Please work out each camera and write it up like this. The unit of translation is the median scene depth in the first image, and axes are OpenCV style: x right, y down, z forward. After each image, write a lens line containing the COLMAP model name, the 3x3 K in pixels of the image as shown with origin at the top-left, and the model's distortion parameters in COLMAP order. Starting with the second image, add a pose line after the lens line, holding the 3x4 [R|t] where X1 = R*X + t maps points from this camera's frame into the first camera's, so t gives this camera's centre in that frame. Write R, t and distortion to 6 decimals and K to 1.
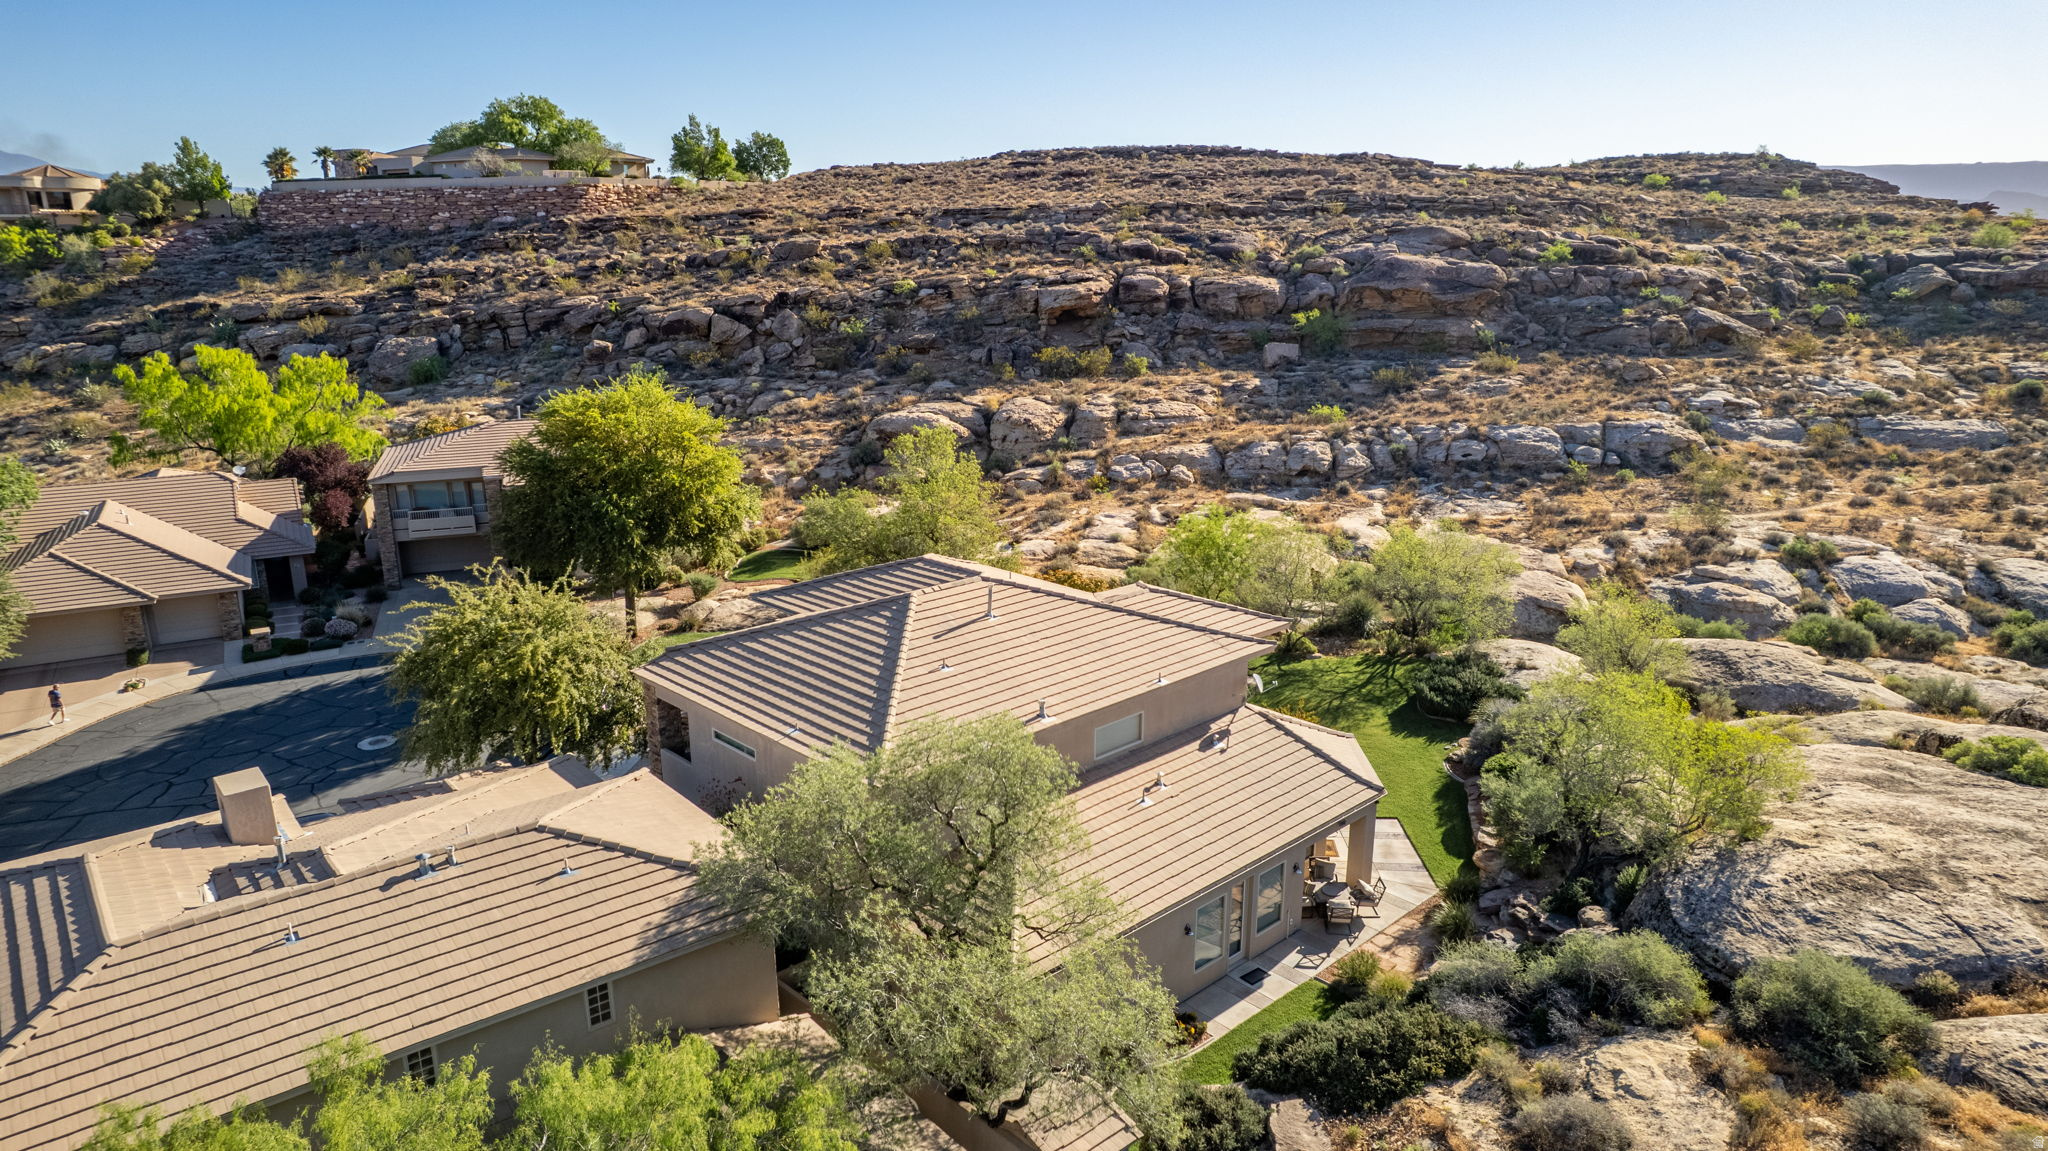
lens RADIAL K [[1311.4, 0, 1031.9], [0, 1311.4, 581.4], [0, 0, 1]] dist [-0.060273, 0.048497]
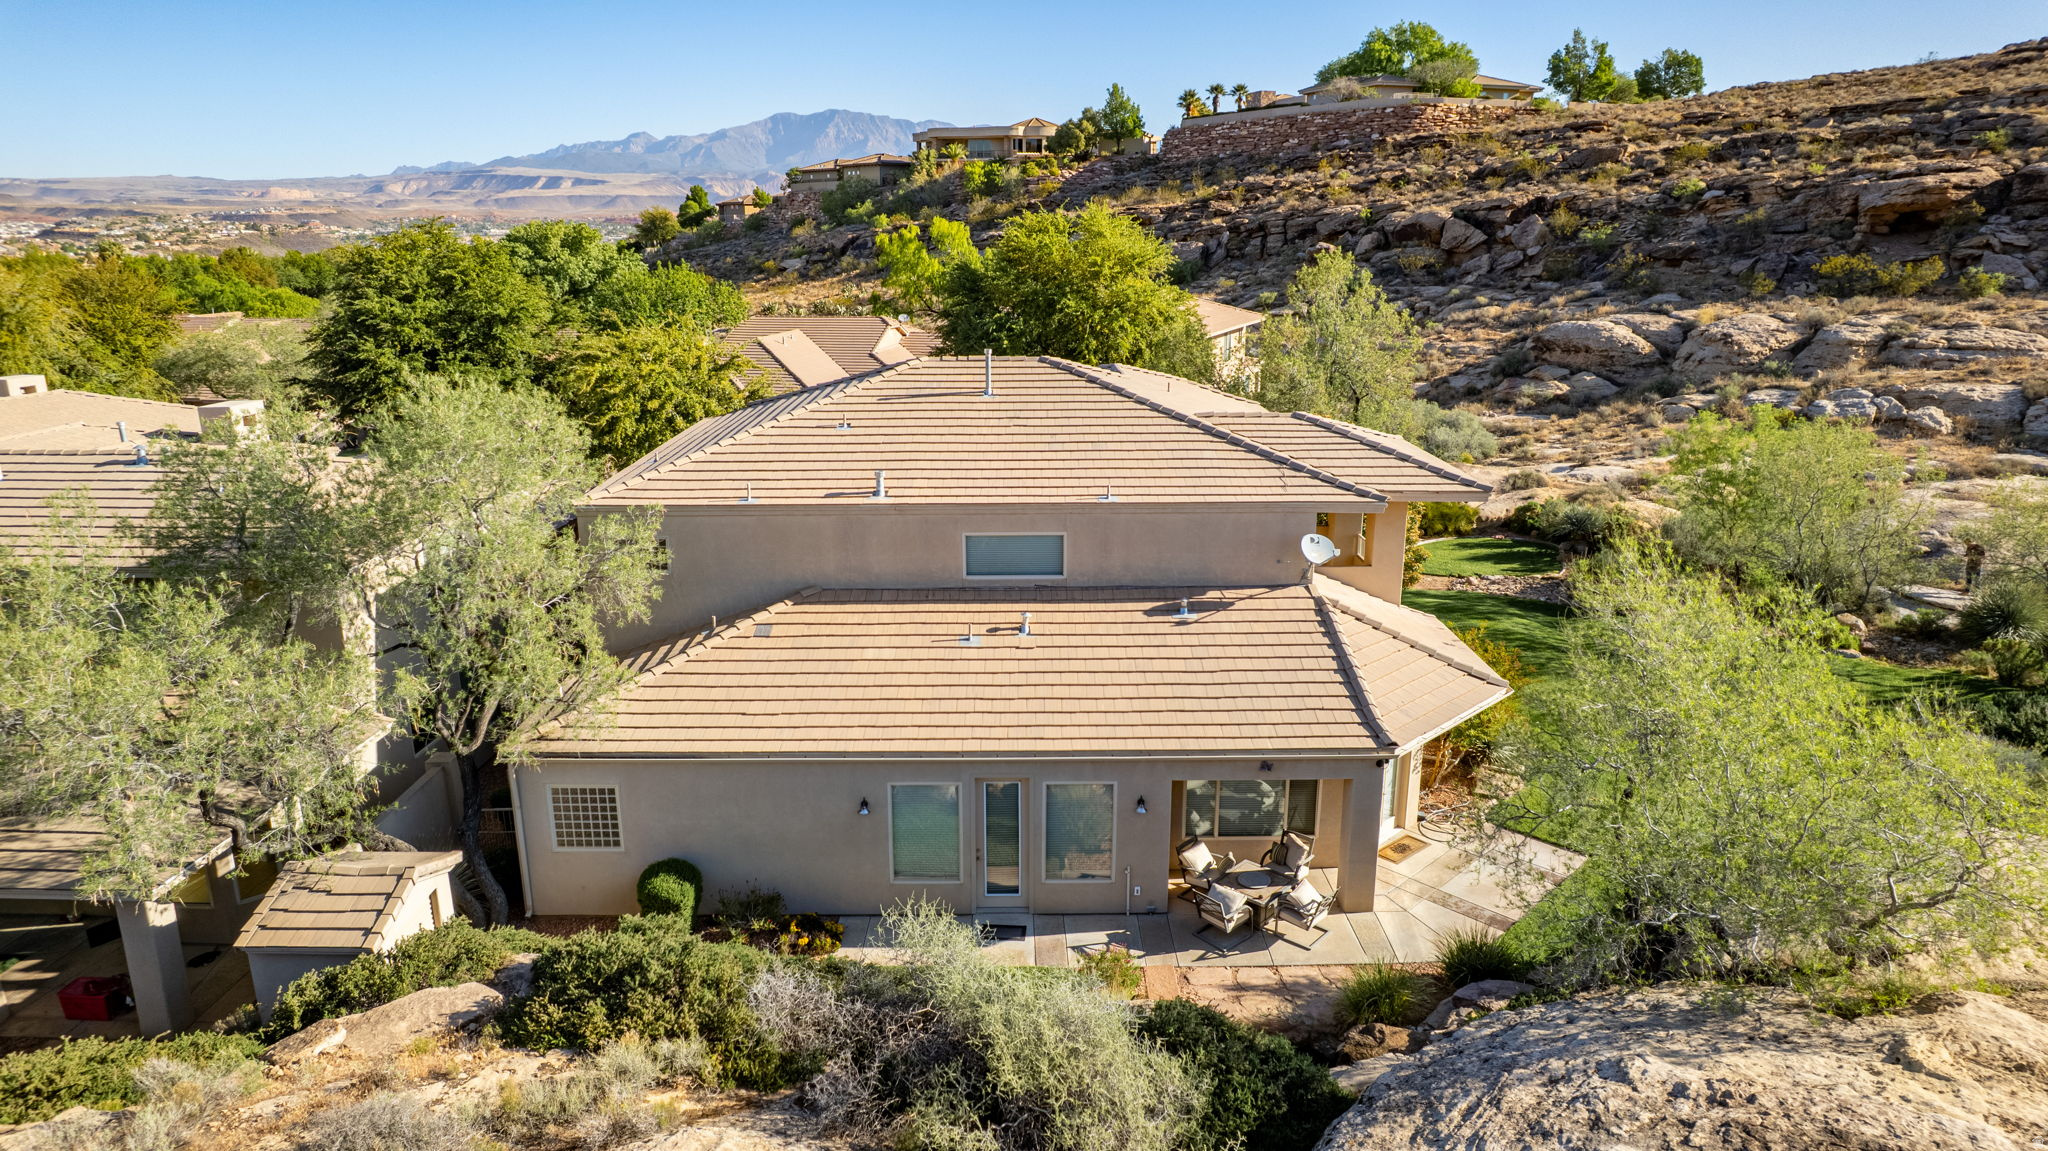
lens RADIAL K [[1311.4, 0, 1017.7], [0, 1311.4, 575.6], [0, 0, 1]] dist [-0.060273, 0.048497]
pose [[0.723878, 0.179010, -0.666300, 0.169613], [-0.178688, 0.981445, 0.069548, 0.024966], [0.666386, 0.068716, 0.742433, 0.152509]]
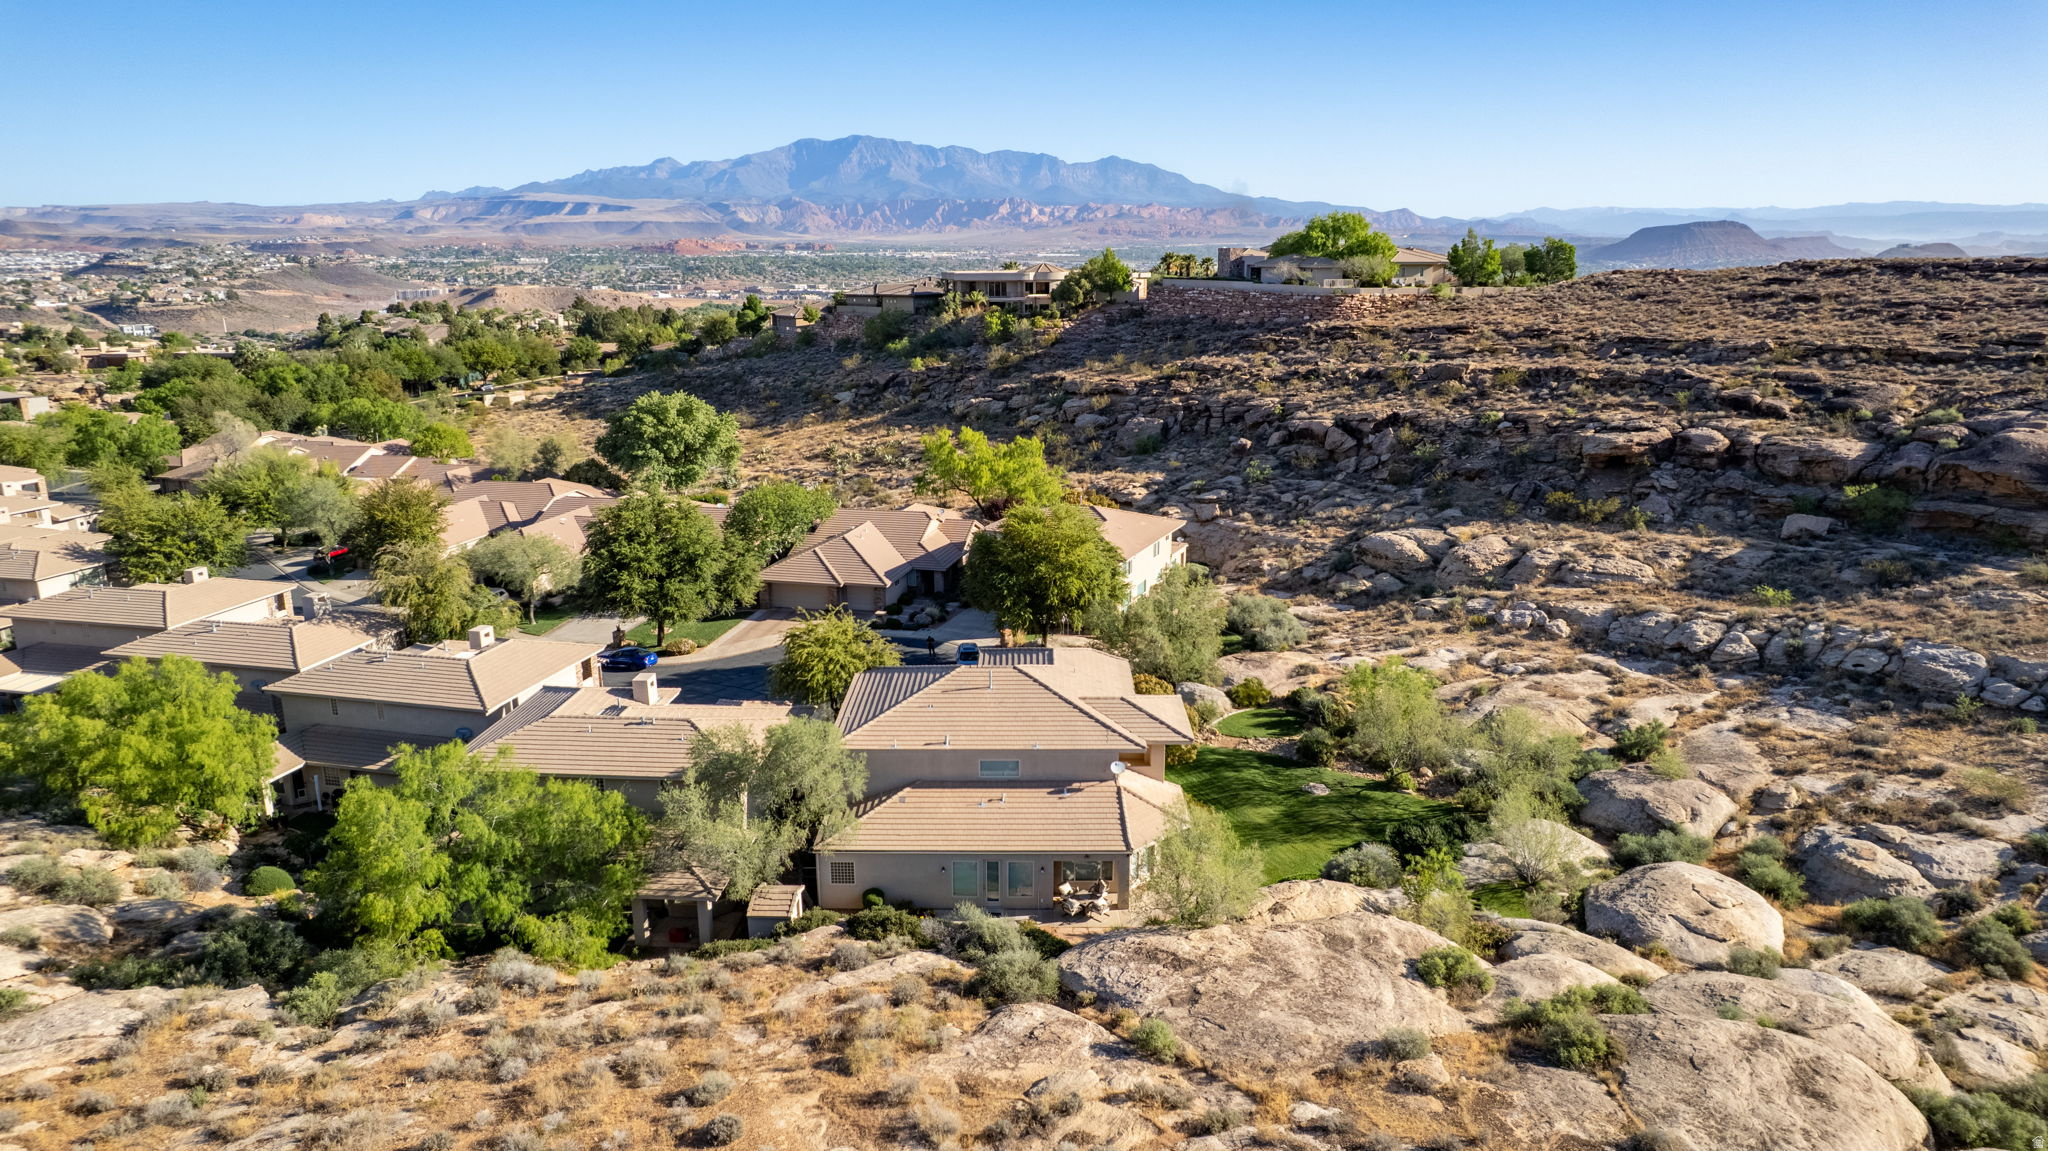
lens RADIAL K [[1311.4, 0, 1018.3], [0, 1311.4, 579.4], [0, 0, 1]] dist [-0.060273, 0.048497]
pose [[0.713215, 0.172653, -0.679349, 0.394262], [-0.181669, 0.981604, 0.058744, -0.077022], [0.676994, 0.081519, 0.731460, -0.095293]]
